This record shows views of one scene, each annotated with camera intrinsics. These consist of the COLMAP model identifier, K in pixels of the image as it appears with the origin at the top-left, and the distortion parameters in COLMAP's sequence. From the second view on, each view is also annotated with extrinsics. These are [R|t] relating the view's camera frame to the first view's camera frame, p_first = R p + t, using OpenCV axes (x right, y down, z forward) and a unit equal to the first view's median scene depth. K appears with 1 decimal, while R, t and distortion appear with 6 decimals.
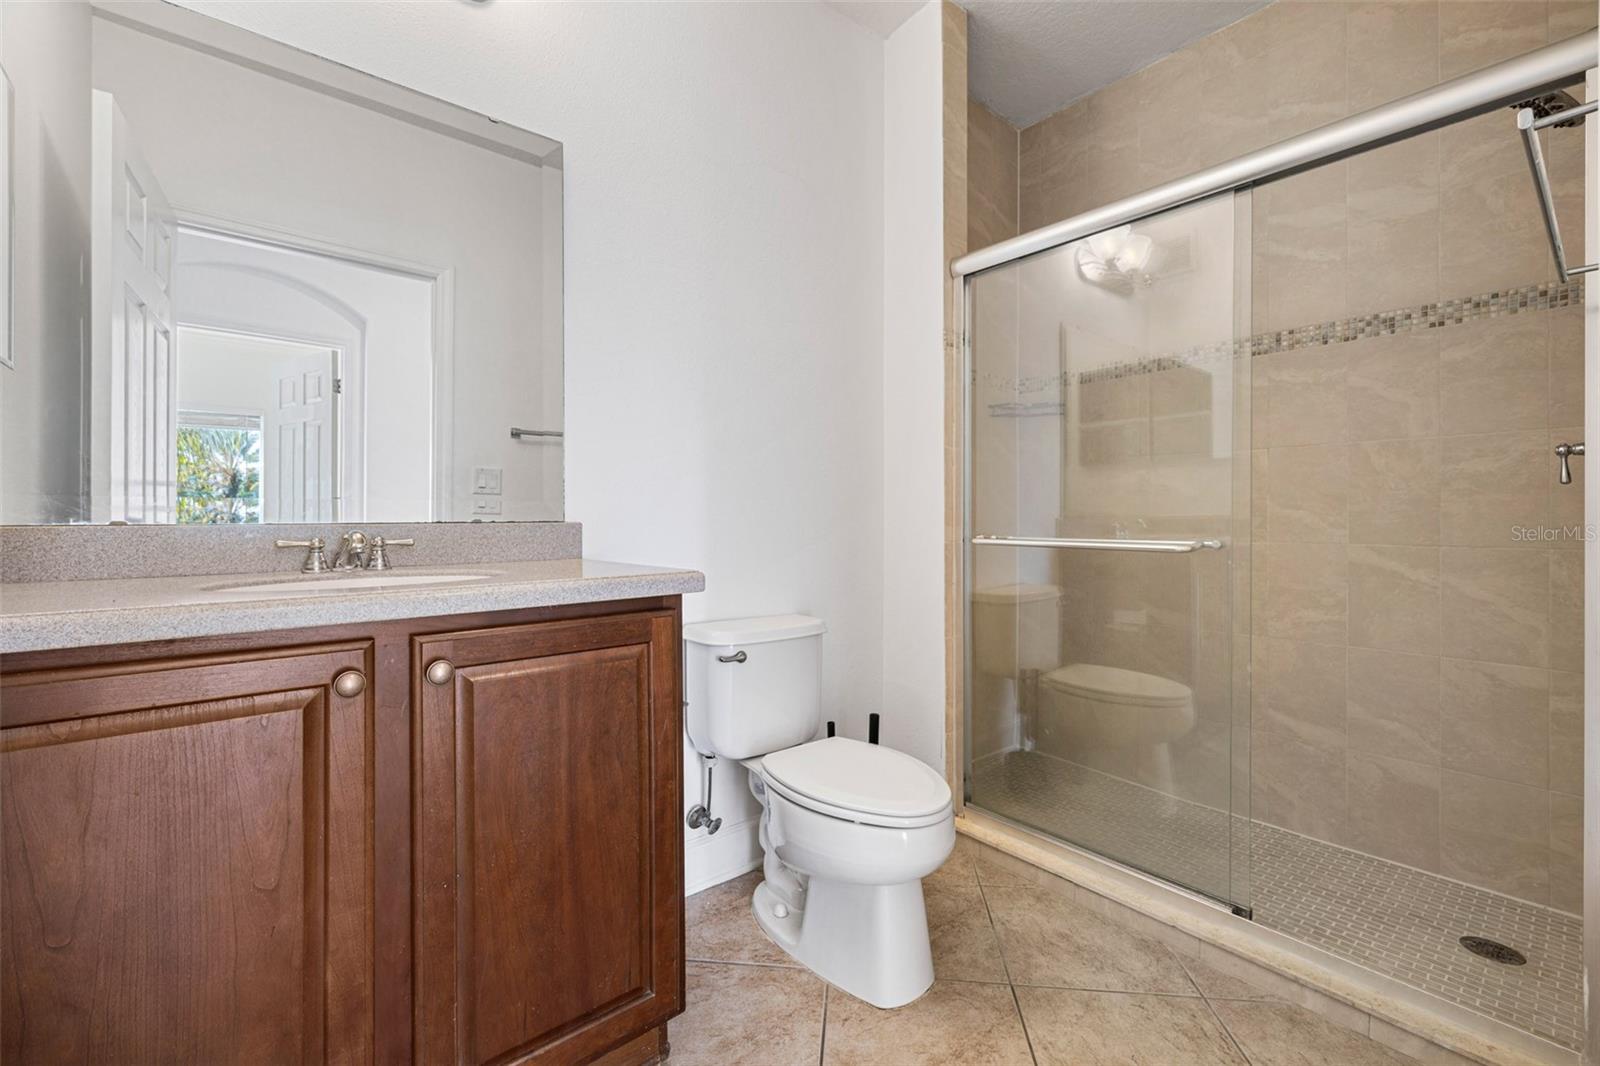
lens RADIAL K [[672.2, 0, 822.5], [0, 672.2, 517.9], [0, 0, 1]] dist [-0.000638, 0.000556]
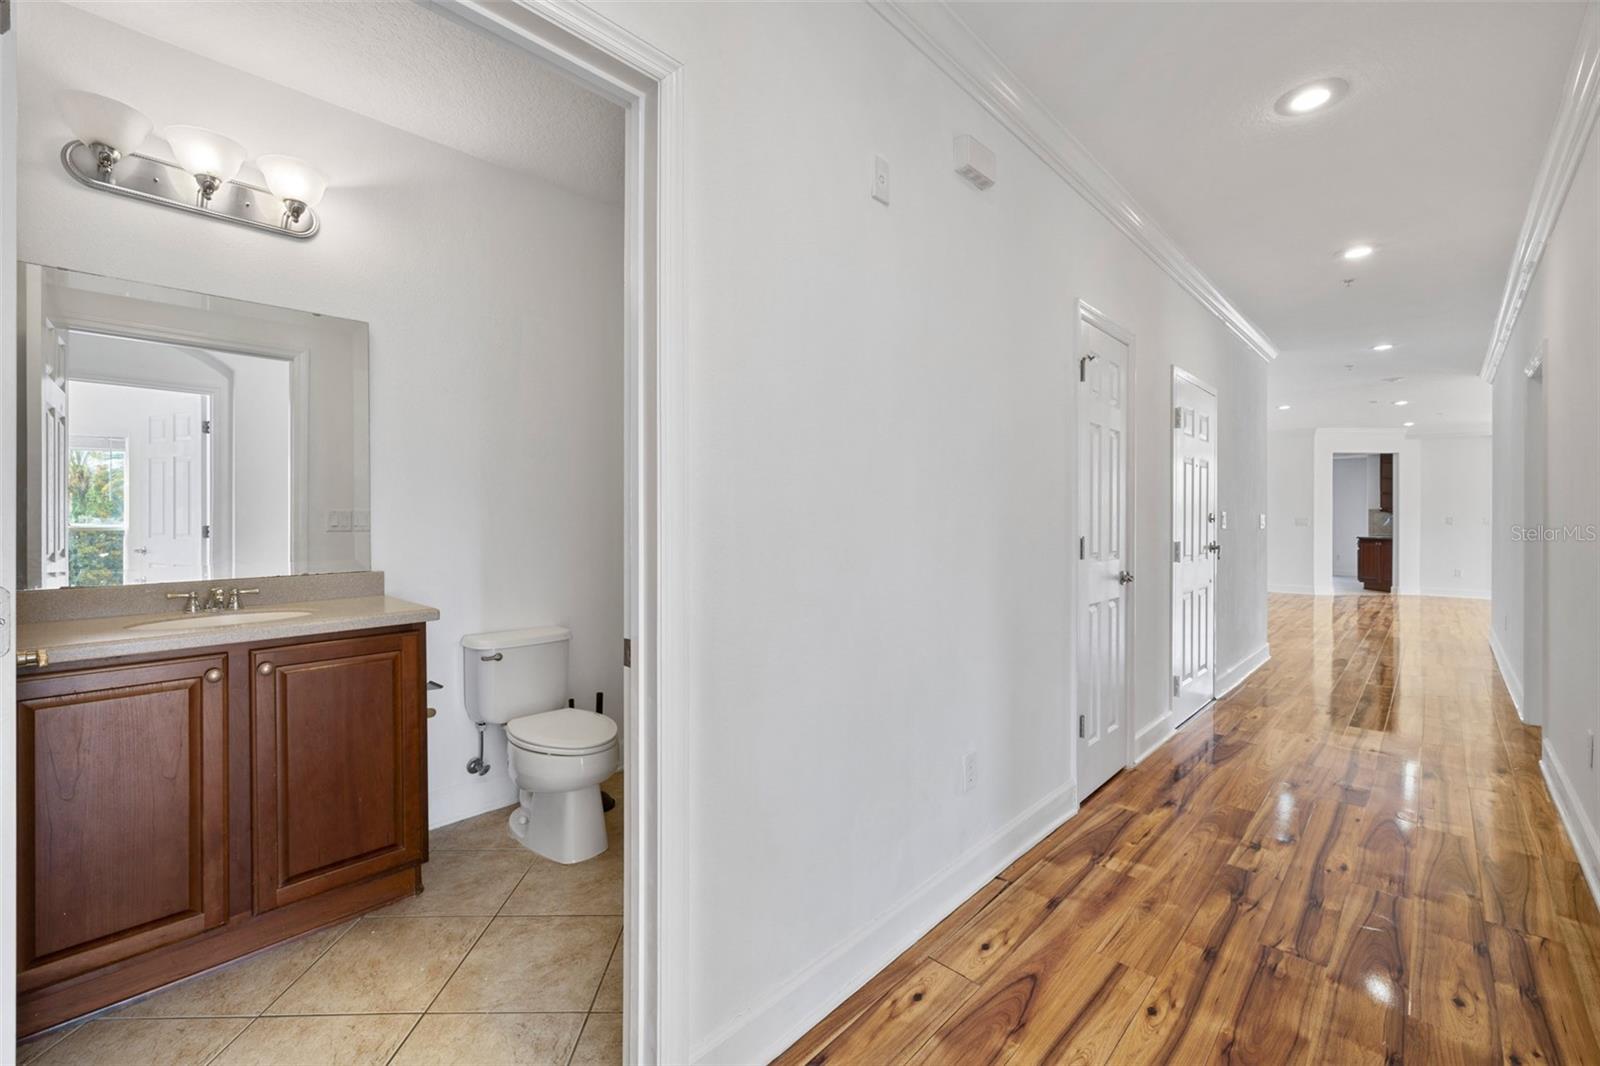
lens RADIAL K [[672.2, 0, 819.8], [0, 672.2, 516.8], [0, 0, 1]] dist [-0.000638, 0.000556]
pose [[0.993530, -0.003484, 0.113513, 0.656049], [0.003168, 0.999991, 0.002957, -0.171911], [-0.113522, -0.002578, 0.993532, -0.906246]]
